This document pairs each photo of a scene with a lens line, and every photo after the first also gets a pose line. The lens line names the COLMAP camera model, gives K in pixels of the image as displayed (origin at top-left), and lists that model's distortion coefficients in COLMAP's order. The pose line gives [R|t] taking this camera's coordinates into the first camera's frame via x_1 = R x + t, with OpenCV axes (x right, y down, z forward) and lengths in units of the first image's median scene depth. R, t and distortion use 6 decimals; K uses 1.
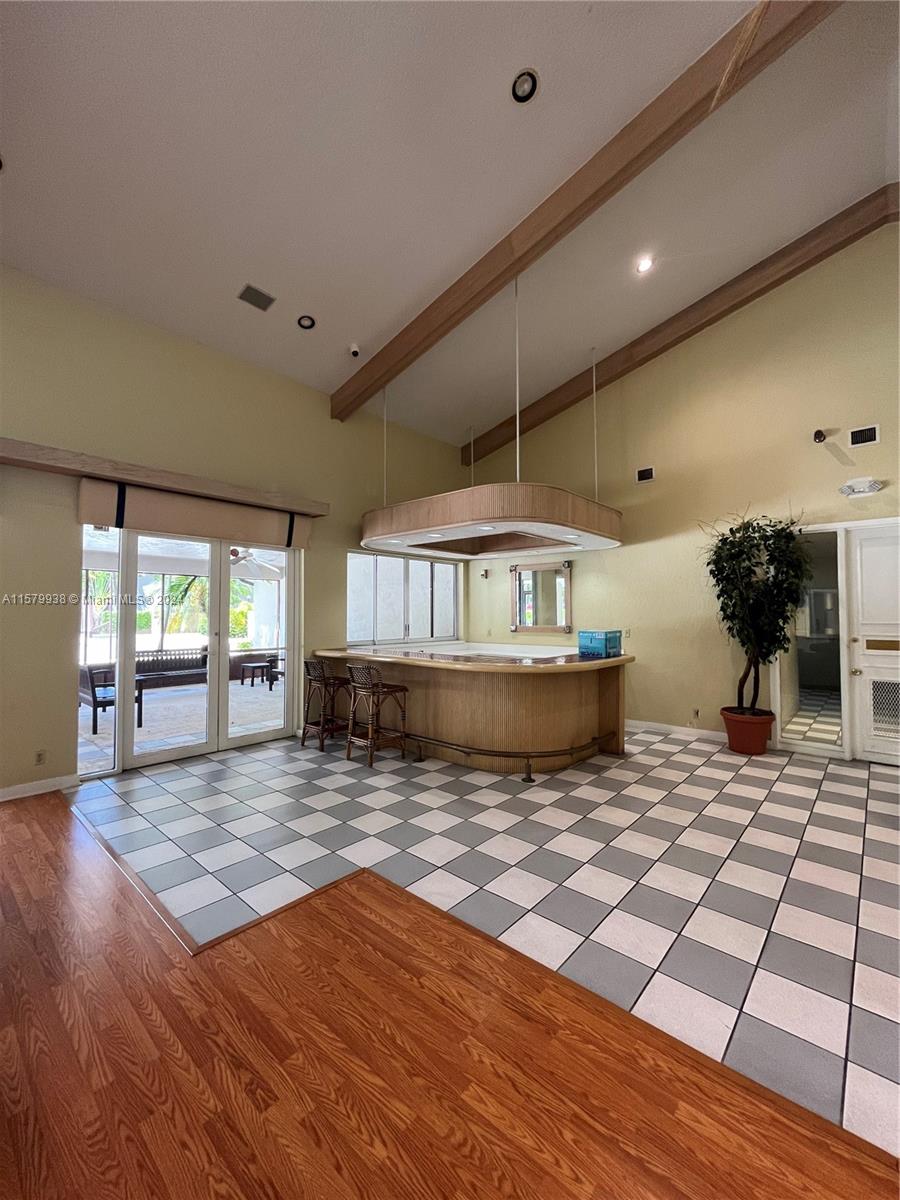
lens RADIAL K [[485.5, 0, 453.5], [0, 485.5, 600.2], [0, 0, 1]] dist [-0.003623, 0.000498]
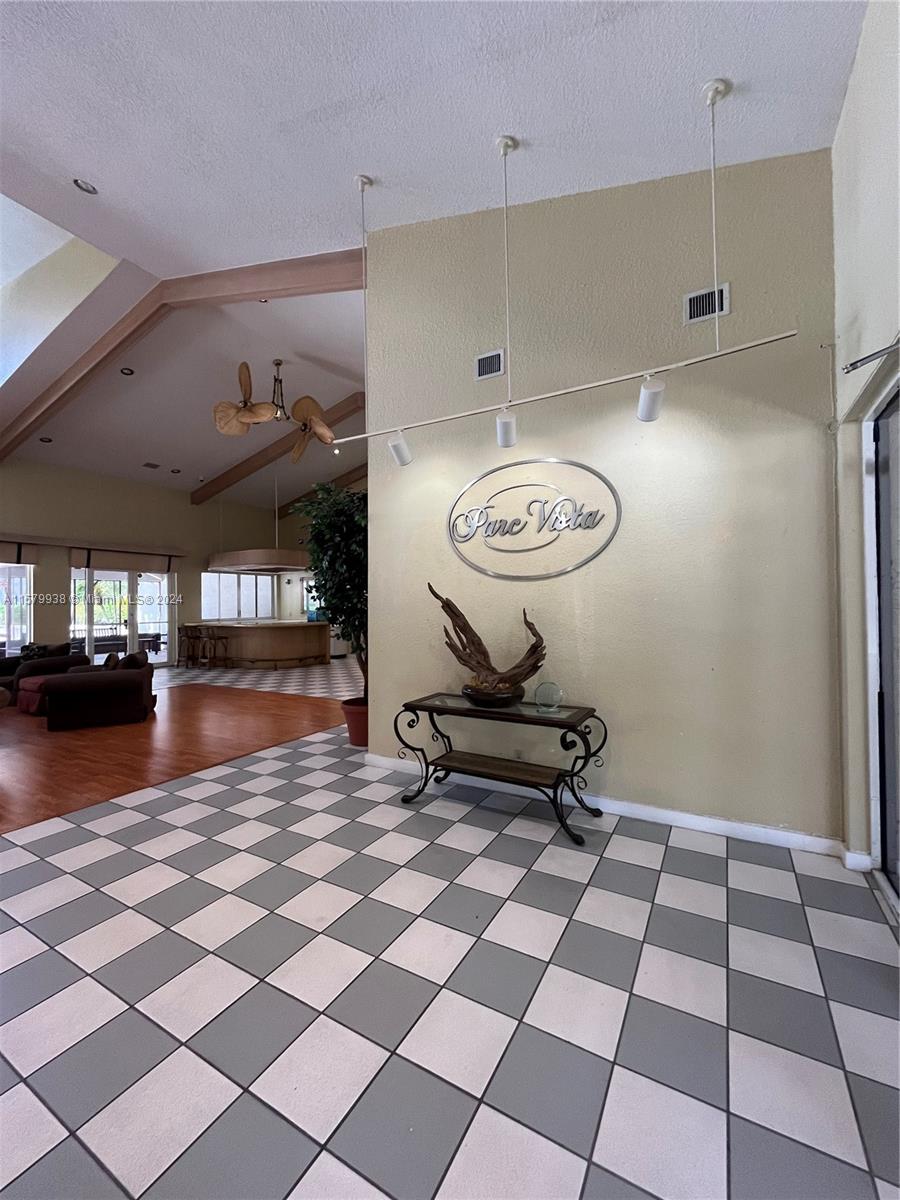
lens RADIAL K [[485.5, 0, 444.3], [0, 485.5, 594.0], [0, 0, 1]] dist [-0.003623, 0.000498]
pose [[0.980114, -0.013200, 0.197995, 0.386478], [0.011798, 0.999896, 0.008263, -0.022740], [-0.198084, -0.005763, 0.980168, -1.211505]]
